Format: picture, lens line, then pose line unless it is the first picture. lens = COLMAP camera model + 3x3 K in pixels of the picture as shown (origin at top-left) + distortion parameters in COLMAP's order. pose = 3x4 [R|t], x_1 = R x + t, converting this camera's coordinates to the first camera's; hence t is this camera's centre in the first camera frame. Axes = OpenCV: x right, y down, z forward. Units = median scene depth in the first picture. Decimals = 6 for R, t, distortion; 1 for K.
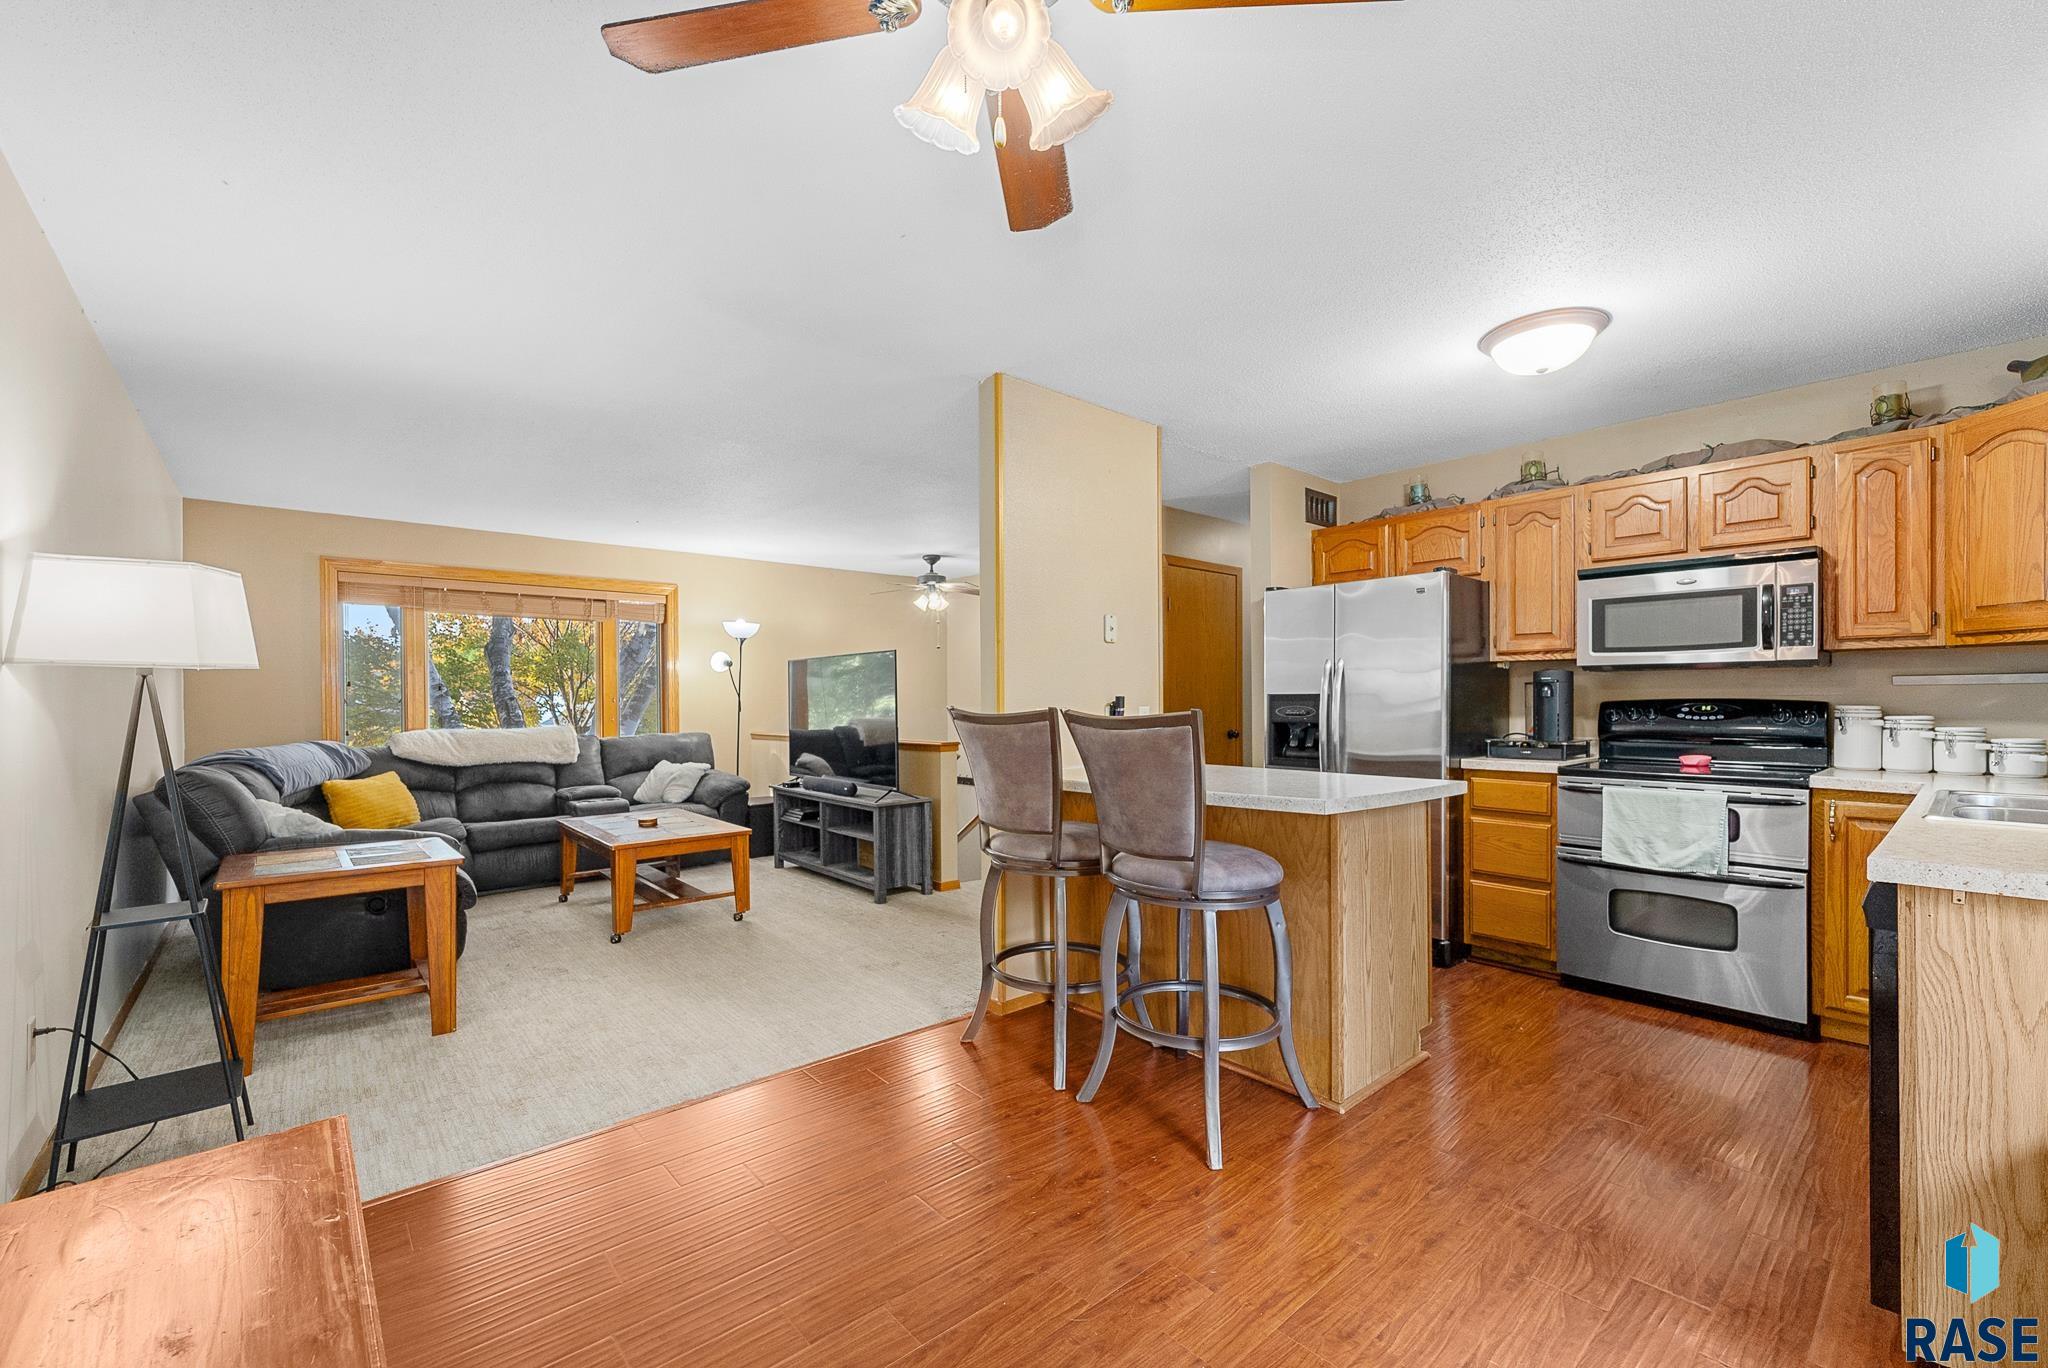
lens RADIAL K [[840.2, 0, 1015.9], [0, 840.2, 702.7], [0, 0, 1]] dist [0.000112, -0.000808]
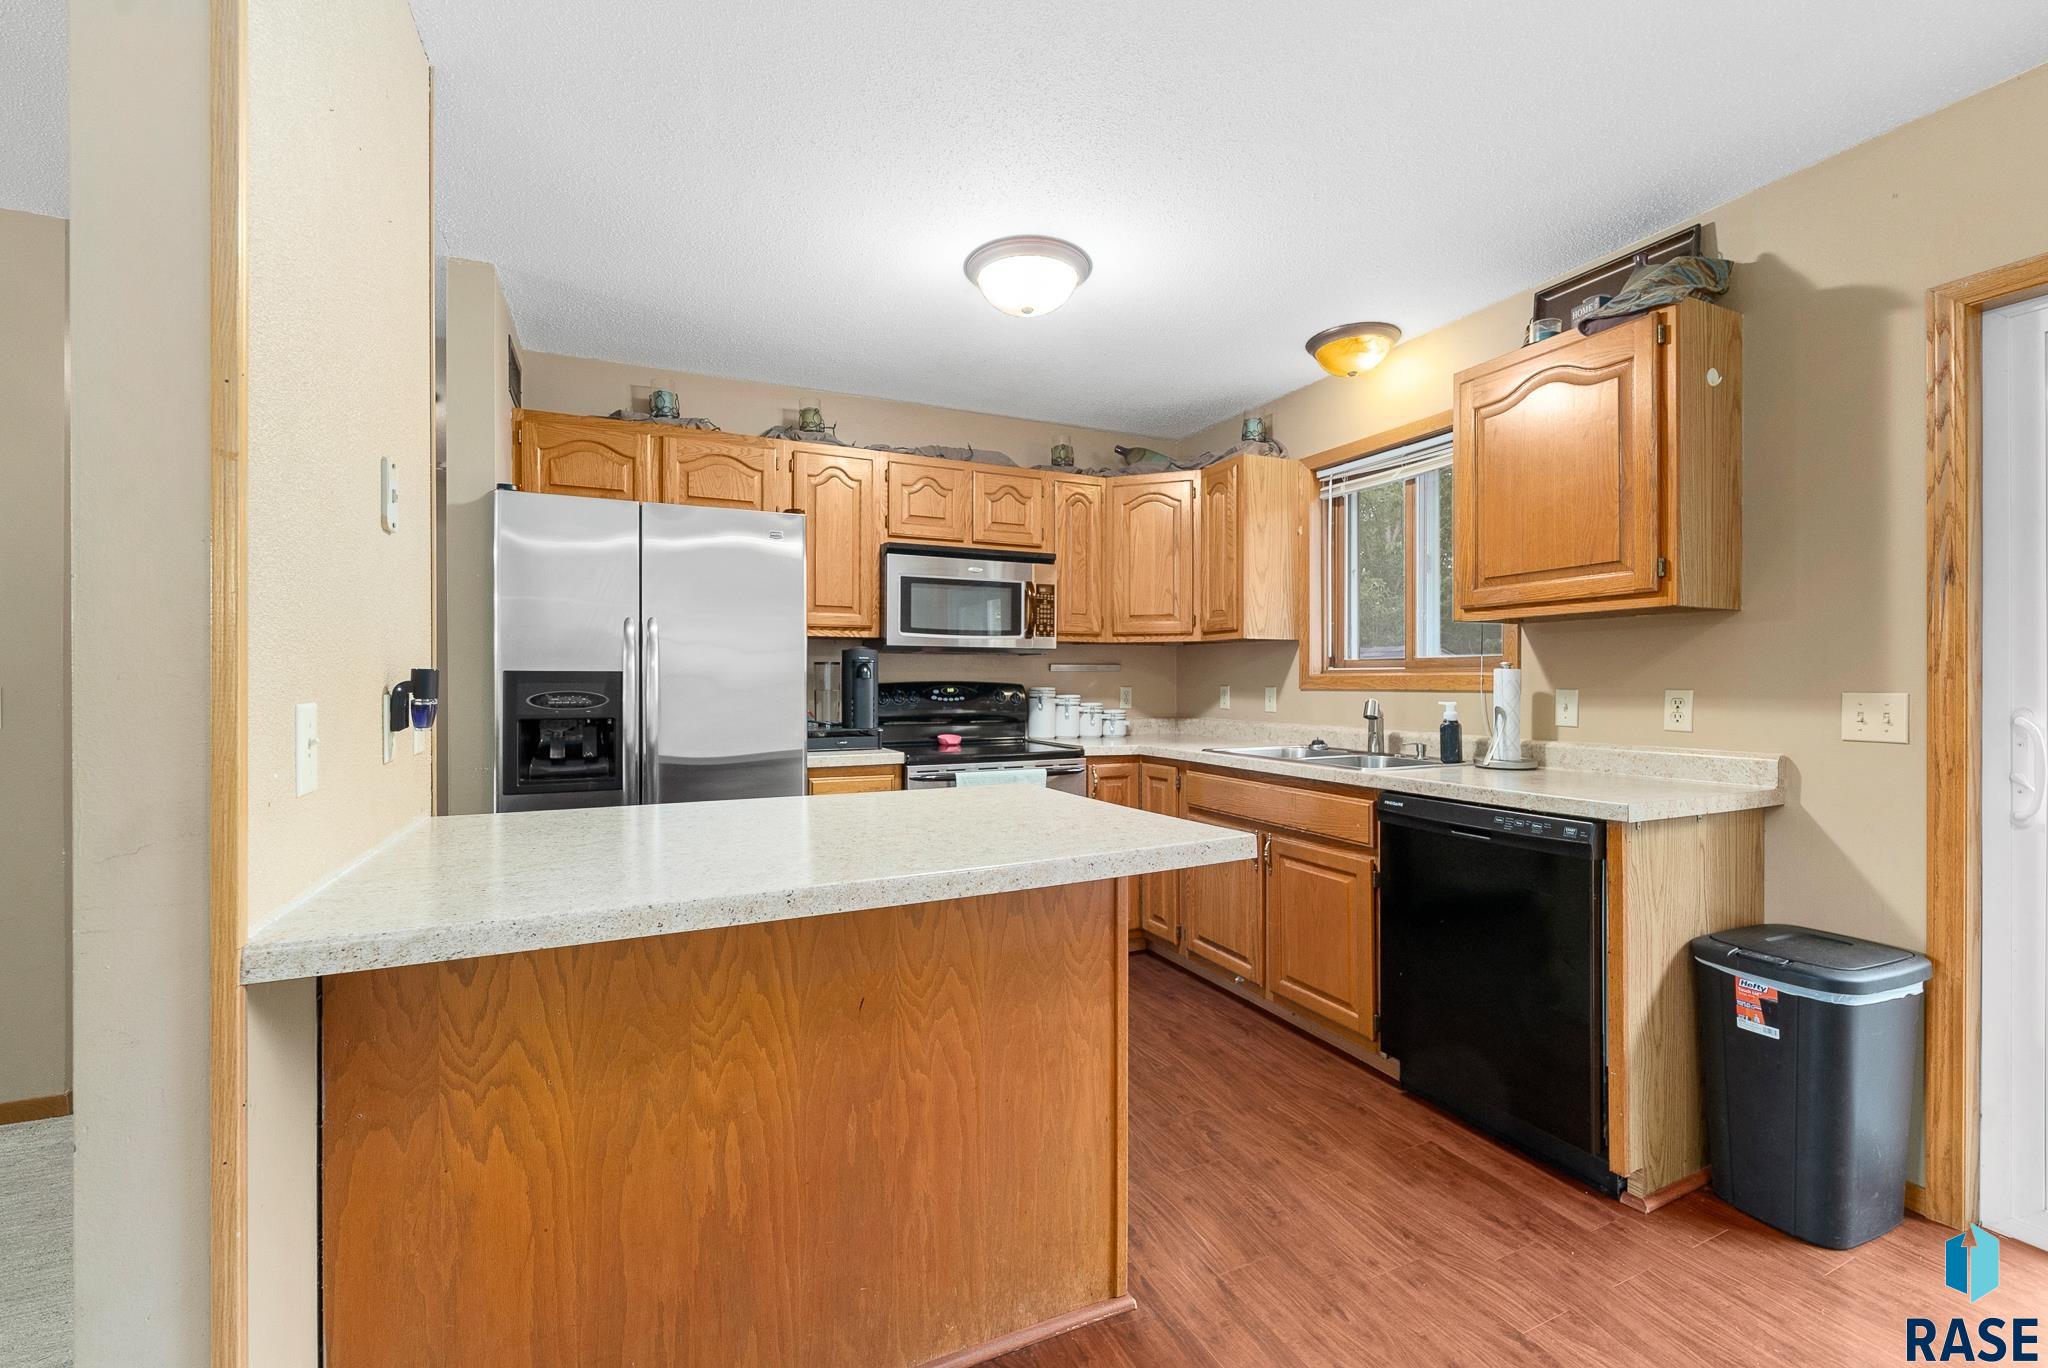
lens RADIAL K [[843.0, 0, 1024.0], [0, 843.0, 684.0], [0, 0, 1]] dist [0.000477, -0.000548]
pose [[0.274505, 0.001681, 0.961584, -0.203844], [0.001817, 0.999996, -0.002267, 0.001260], [-0.961584, 0.002369, 0.274500, 0.672132]]
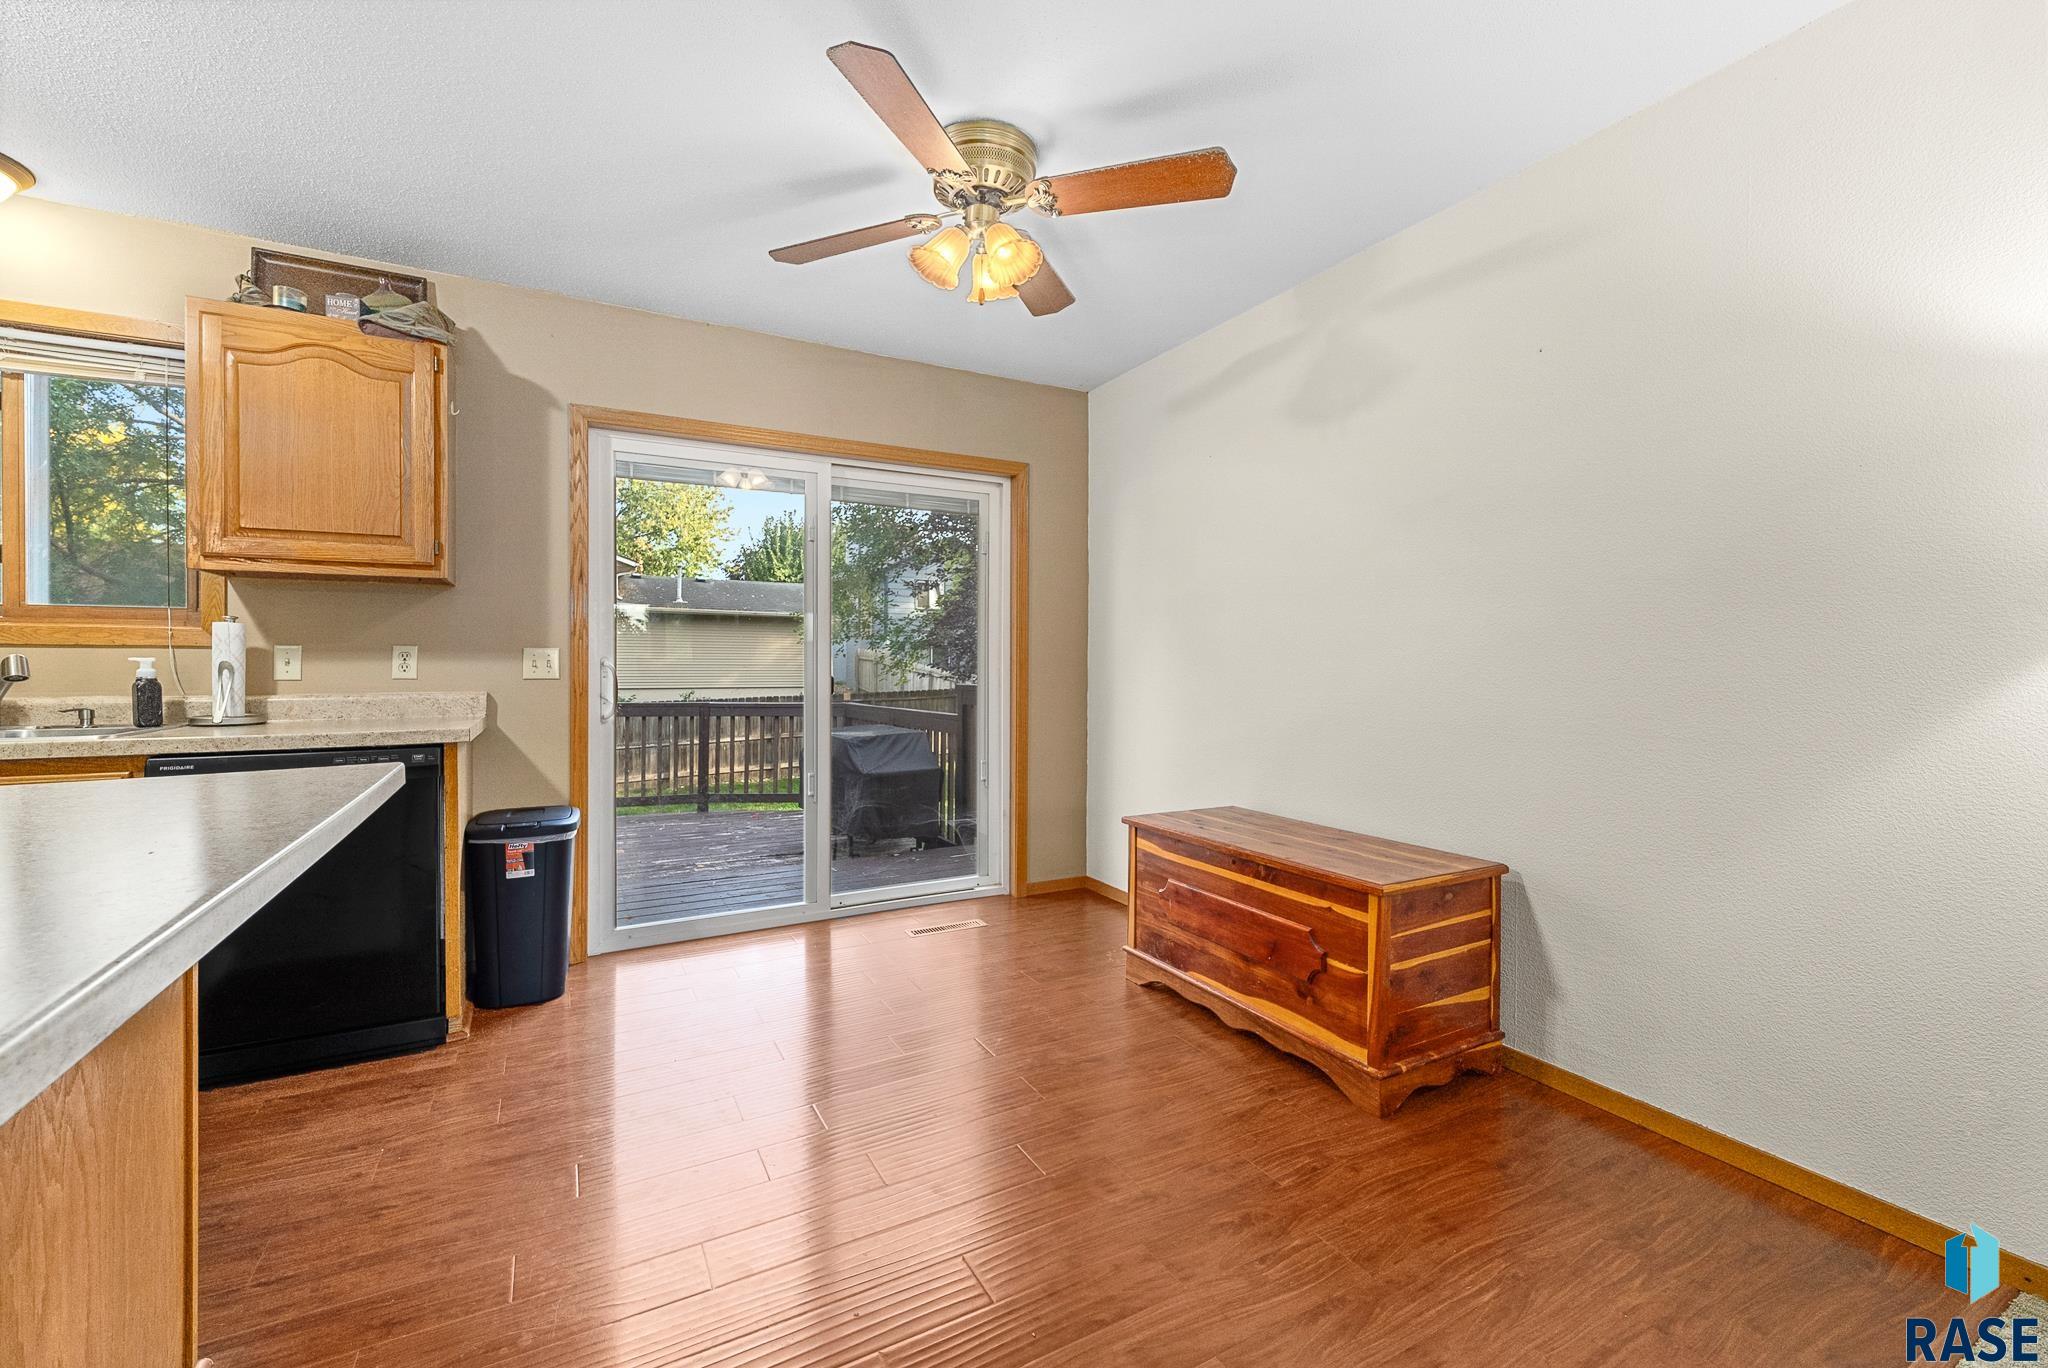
lens RADIAL K [[846.9, 0, 1016.8], [0, 846.9, 670.5], [0, 0, 1]] dist [0.000665, -0.000372]
pose [[-0.976015, 0.000381, 0.217702, -0.183195], [0.002464, 0.999954, 0.009295, 0.024833], [-0.217688, 0.009608, -0.975971, 1.059150]]
